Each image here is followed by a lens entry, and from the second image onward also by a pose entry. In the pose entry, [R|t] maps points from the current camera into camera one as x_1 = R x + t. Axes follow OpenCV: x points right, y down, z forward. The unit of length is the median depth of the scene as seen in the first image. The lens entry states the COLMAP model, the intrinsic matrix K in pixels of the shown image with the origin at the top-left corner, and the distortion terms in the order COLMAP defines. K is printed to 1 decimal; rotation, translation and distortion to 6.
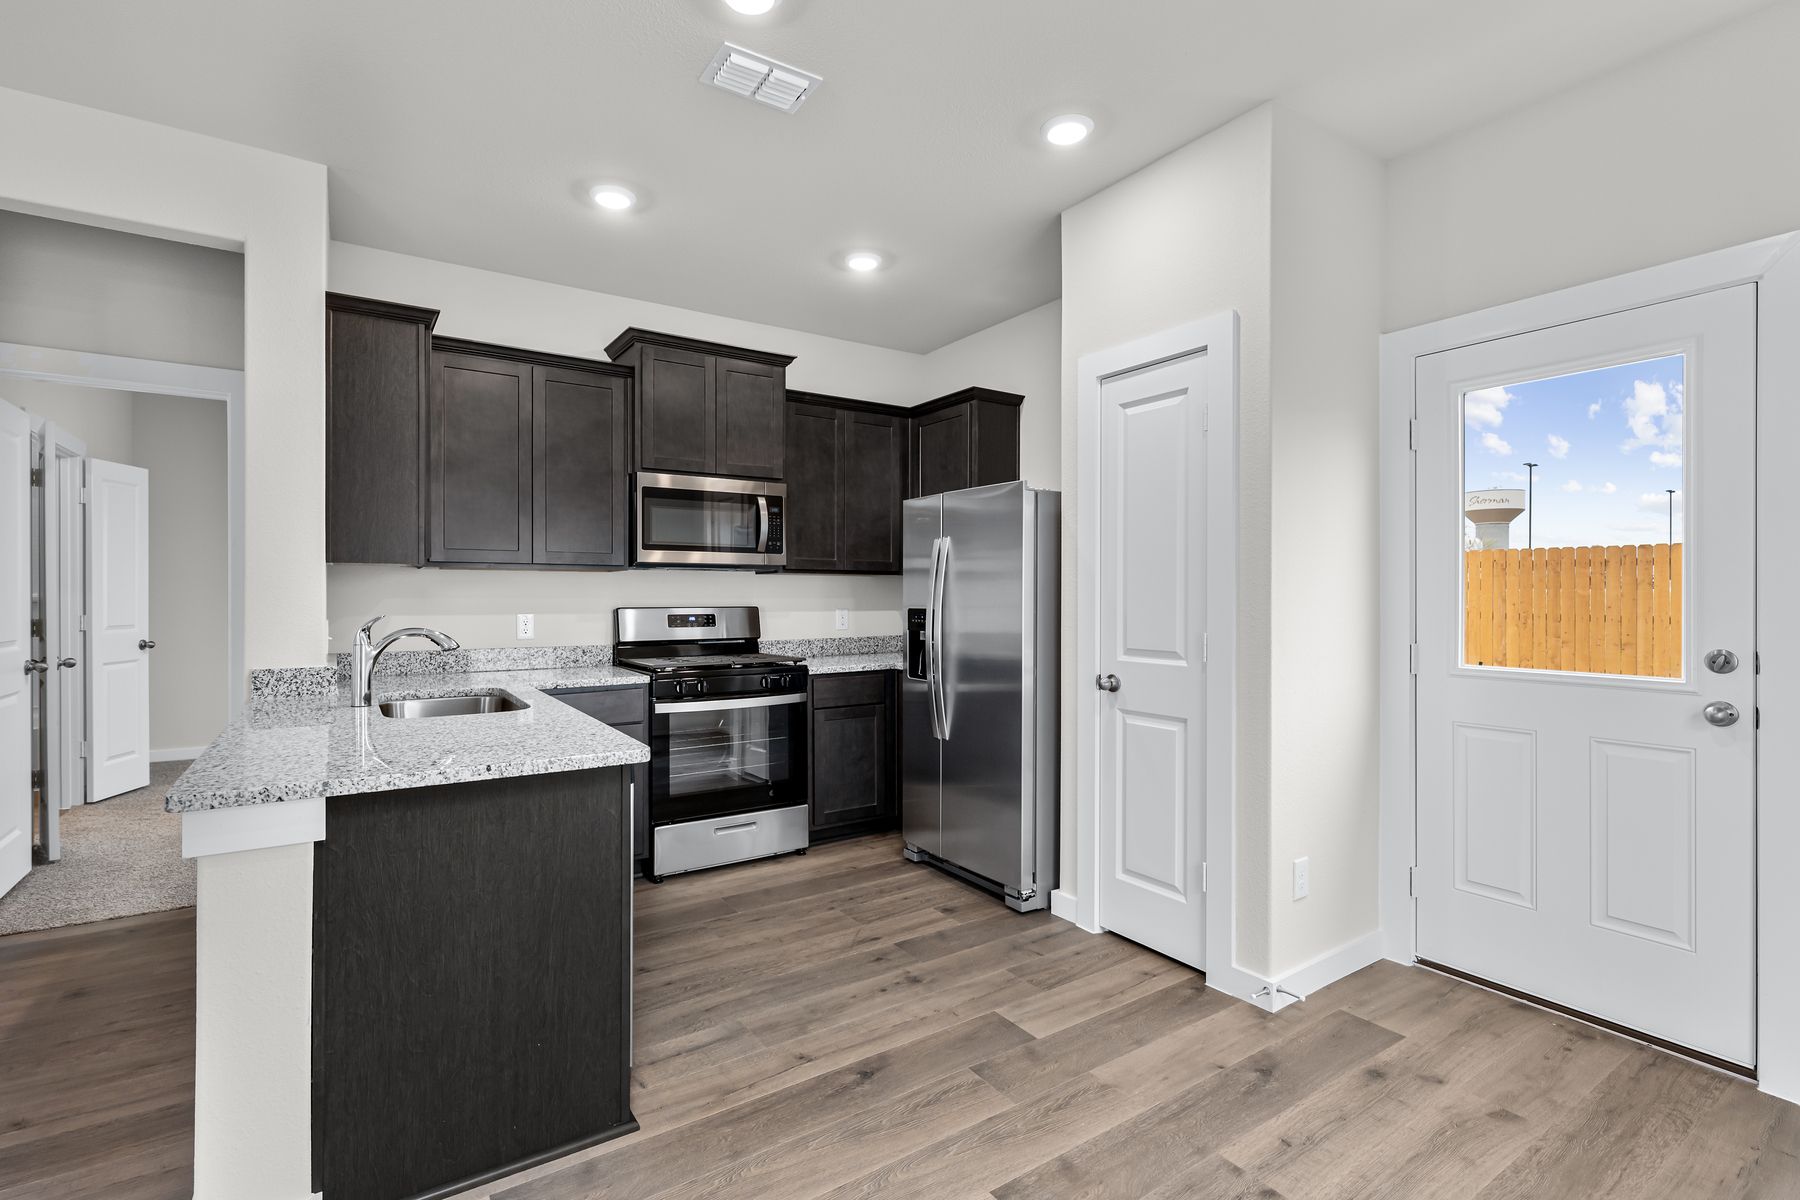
lens RADIAL K [[822.9, 0, 894.0], [0, 822.9, 600.6], [0, 0, 1]] dist [-0.000909, 0.000067]
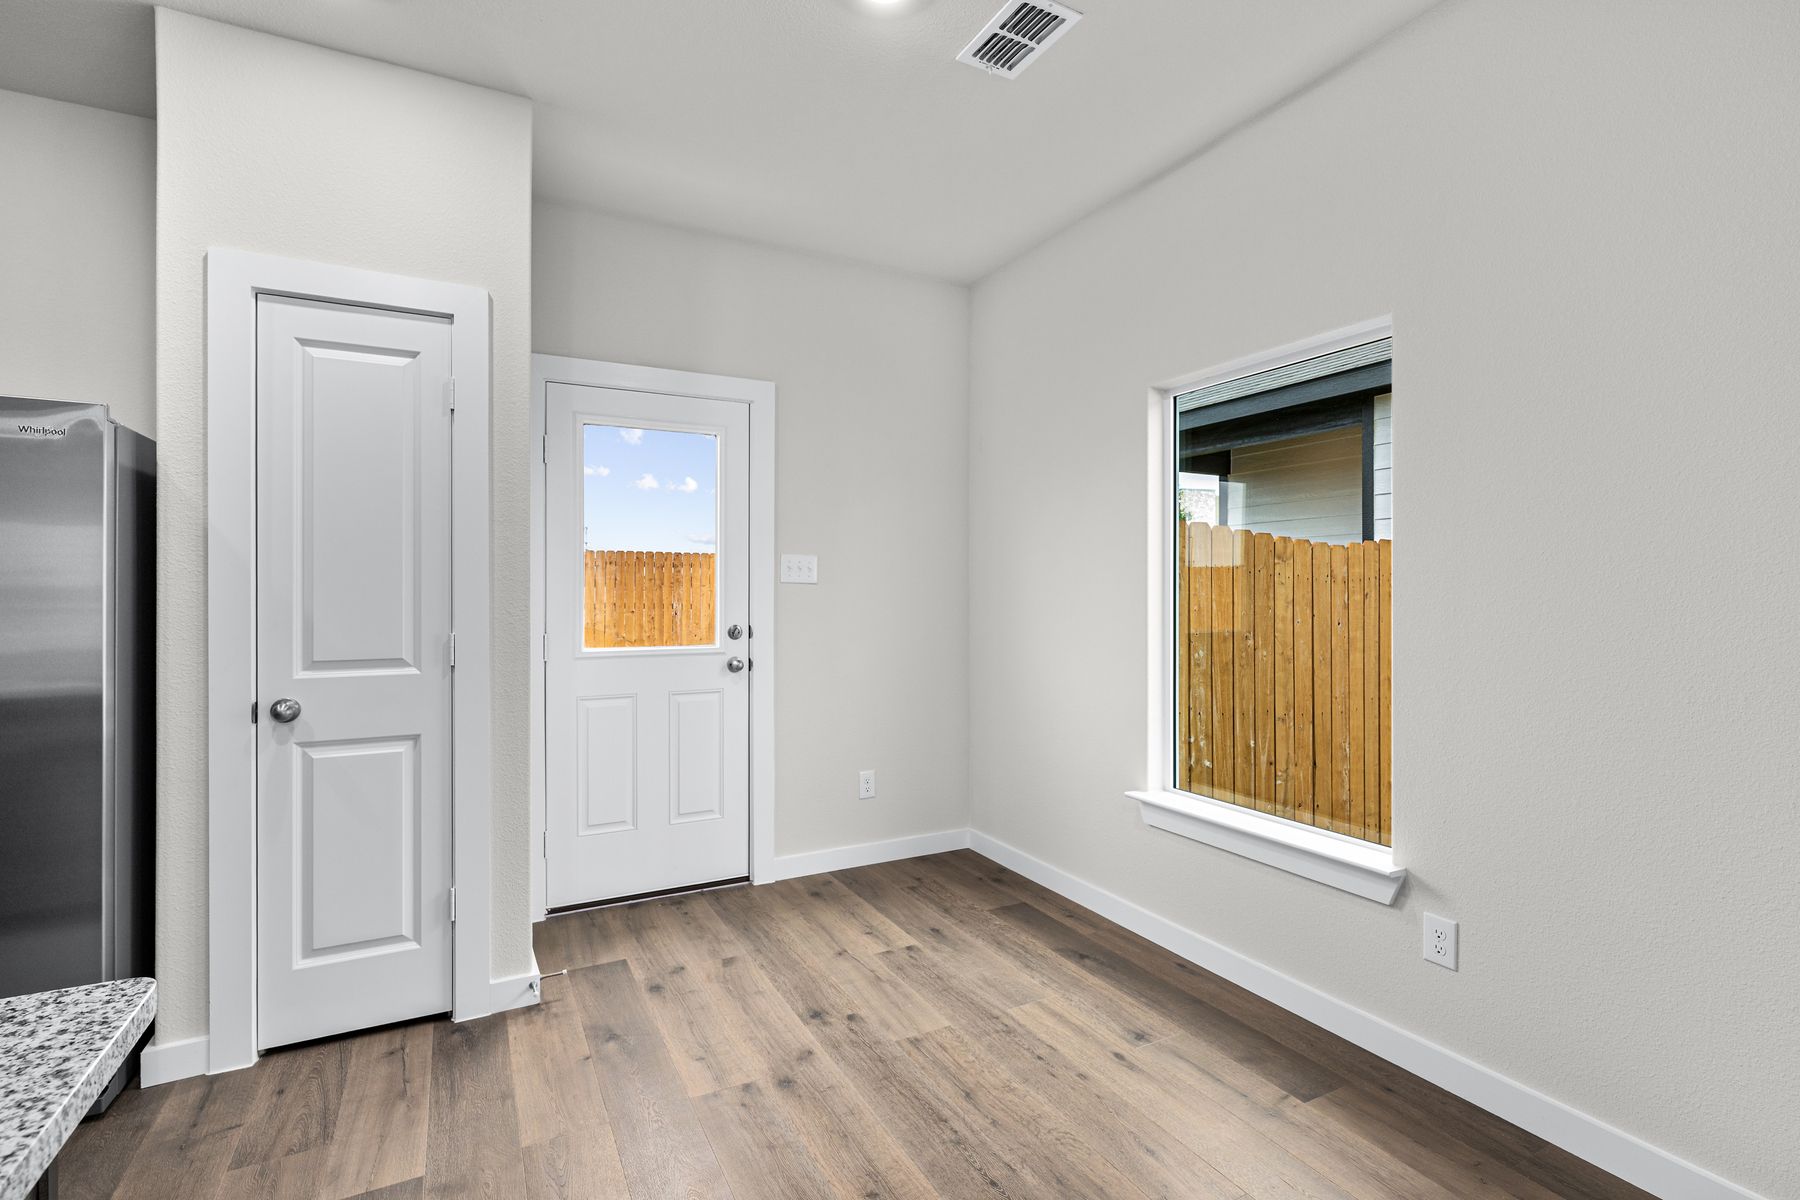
lens RADIAL K [[819.8, 0, 896.3], [0, 819.8, 592.6], [0, 0, 1]] dist [-0.001290, -0.000036]
pose [[0.105005, -0.002430, 0.994469, -0.340931], [0.006384, 0.999978, 0.001769, -0.002755], [-0.994451, 0.006163, 0.105018, 0.310851]]
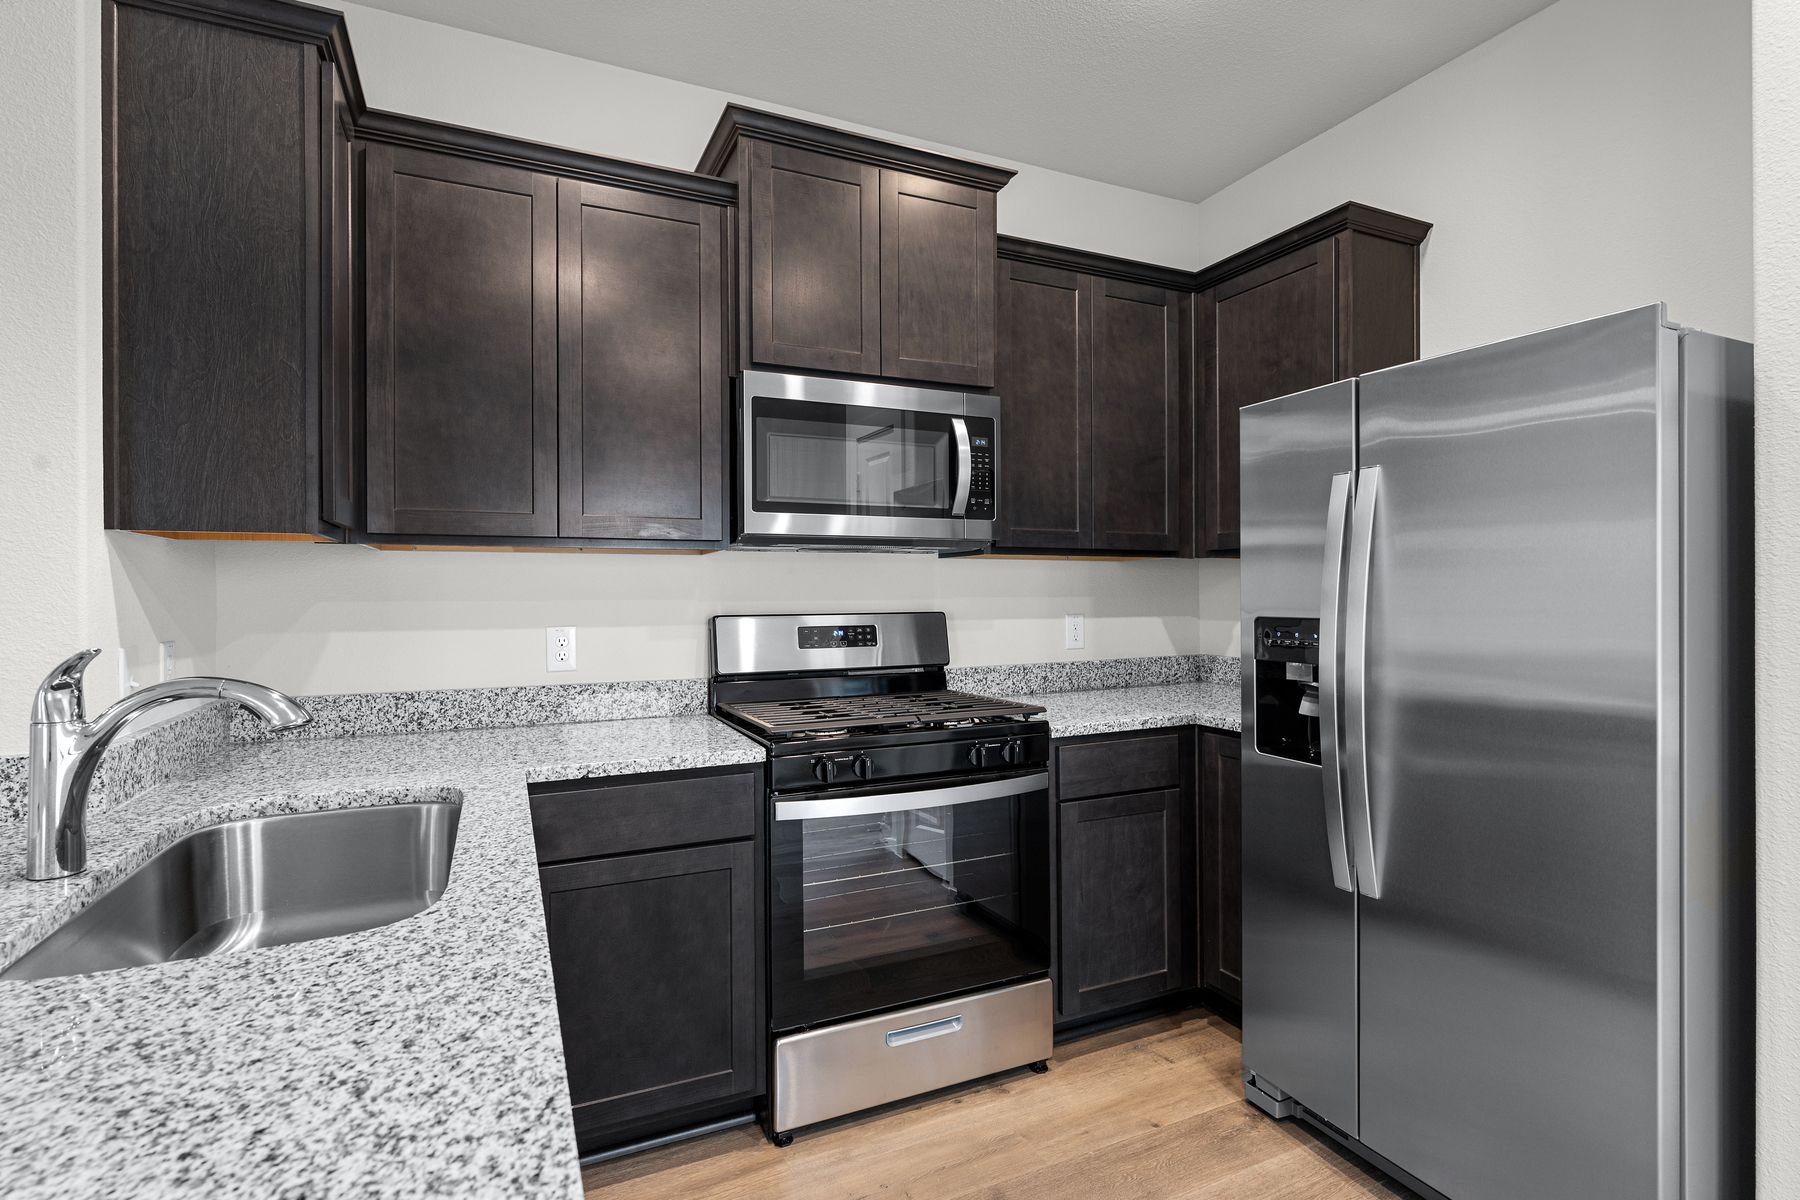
lens RADIAL K [[857.8, 0, 893.4], [0, 857.8, 594.3], [0, 0, 1]] dist [0.000186, 0.000066]
pose [[0.987825, -0.005621, -0.155468, -0.129797], [0.004862, 0.999974, -0.005263, -0.002919], [0.155494, 0.004443, 0.987827, 0.467804]]
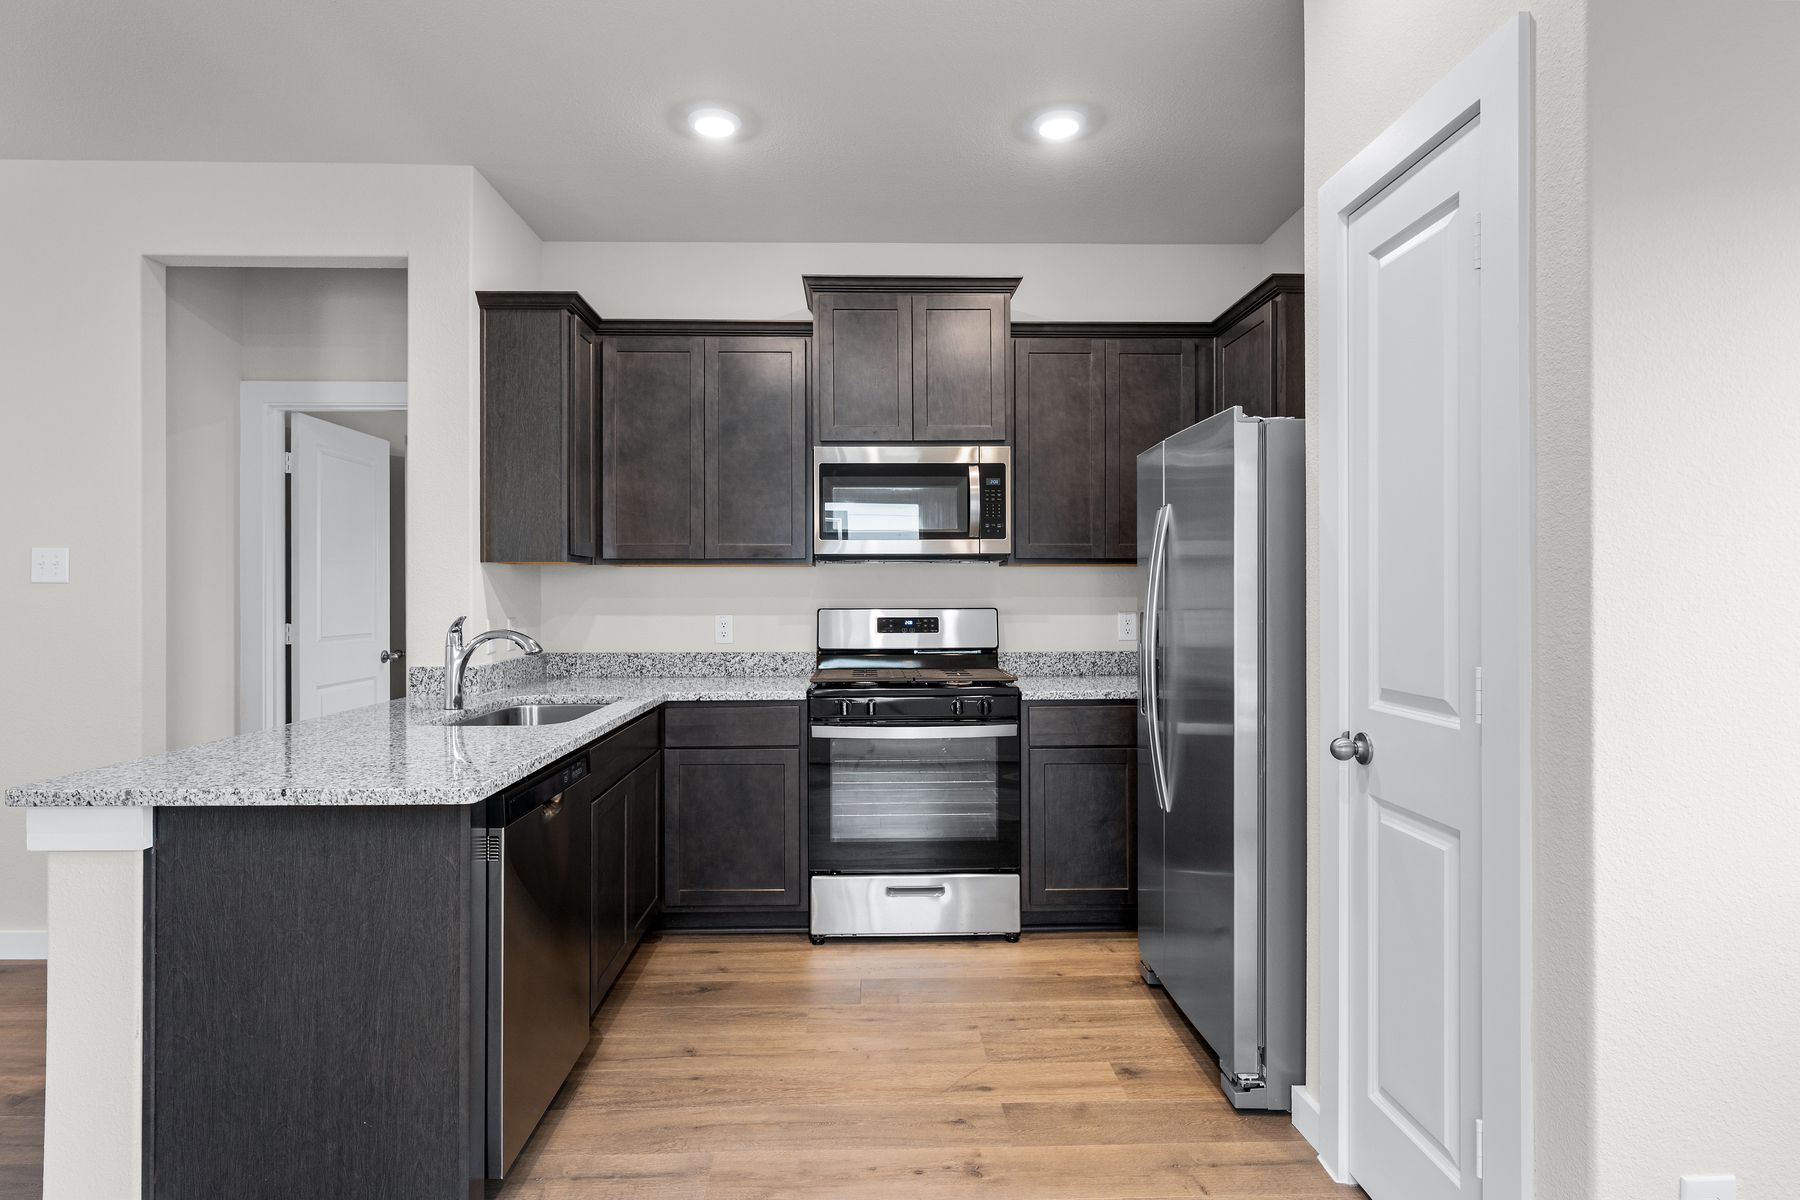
lens RADIAL K [[957.7, 0, 892.1], [0, 957.7, 593.2], [0, 0, 1]] dist [-0.000640, -0.000738]
pose [[0.847515, -0.002679, -0.530765, 0.283270], [-0.000544, 0.999982, -0.005917, -0.001651], [0.530771, 0.005304, 0.847498, 0.225915]]
